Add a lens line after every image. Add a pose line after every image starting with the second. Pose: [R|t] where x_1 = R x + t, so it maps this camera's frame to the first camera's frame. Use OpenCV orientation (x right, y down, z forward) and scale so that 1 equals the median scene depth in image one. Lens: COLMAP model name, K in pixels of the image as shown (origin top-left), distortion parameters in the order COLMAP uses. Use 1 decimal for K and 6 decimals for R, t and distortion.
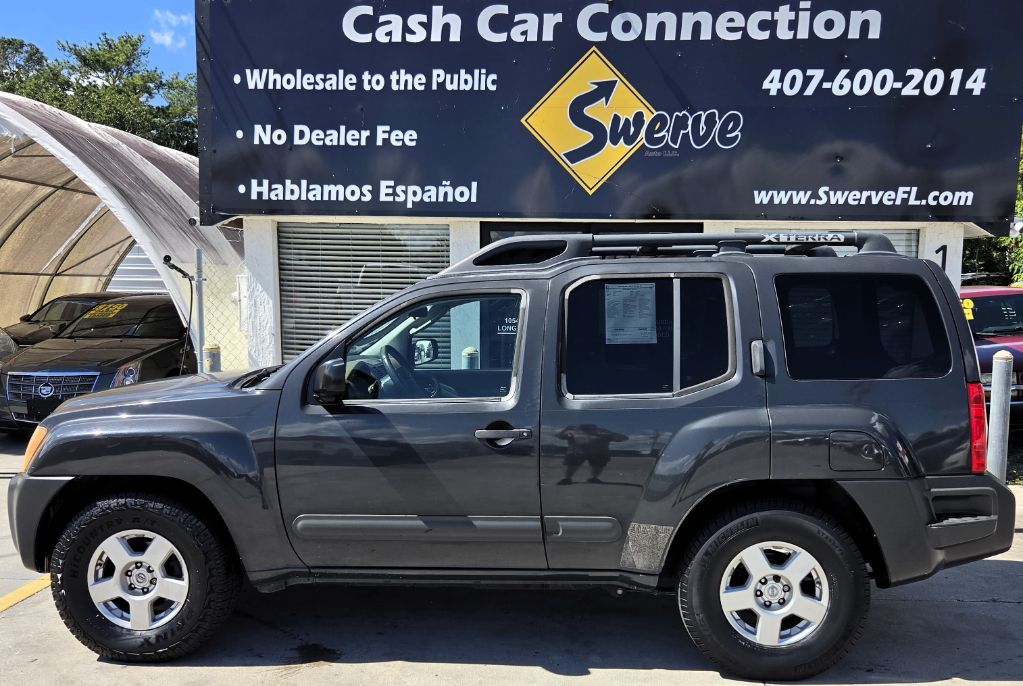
lens RADIAL K [[901.4, 0, 529.4], [0, 901.4, 380.8], [0, 0, 1]] dist [0.076033, -0.090456]
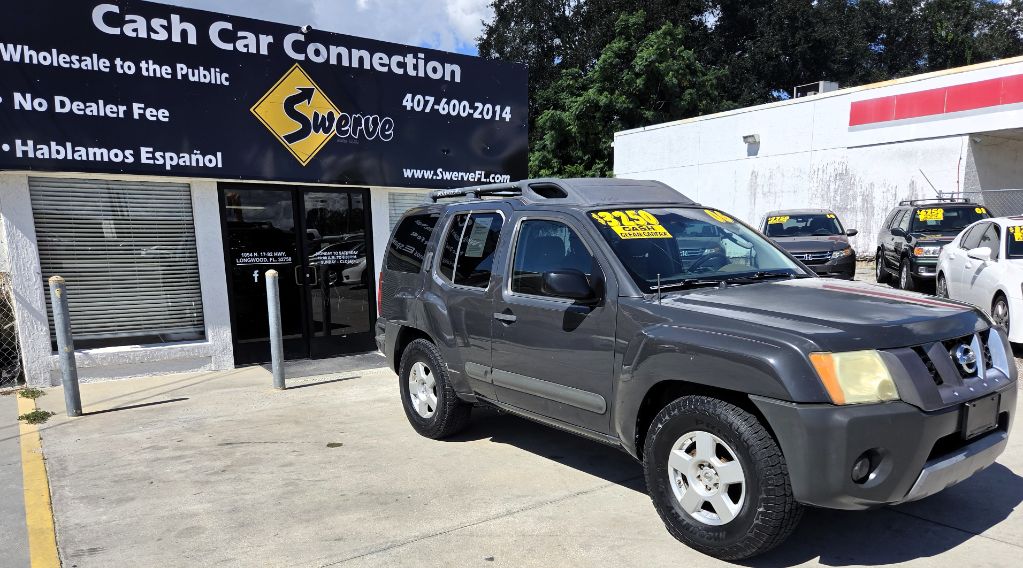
lens RADIAL K [[711.7, 0, 515.7], [0, 711.7, 370.0], [0, 0, 1]] dist [0.063933, -0.056185]
pose [[0.781346, -0.131401, 0.610109, -0.422592], [0.087215, 0.990981, 0.101736, 0.034754], [-0.617974, -0.026280, 0.785759, -0.142146]]
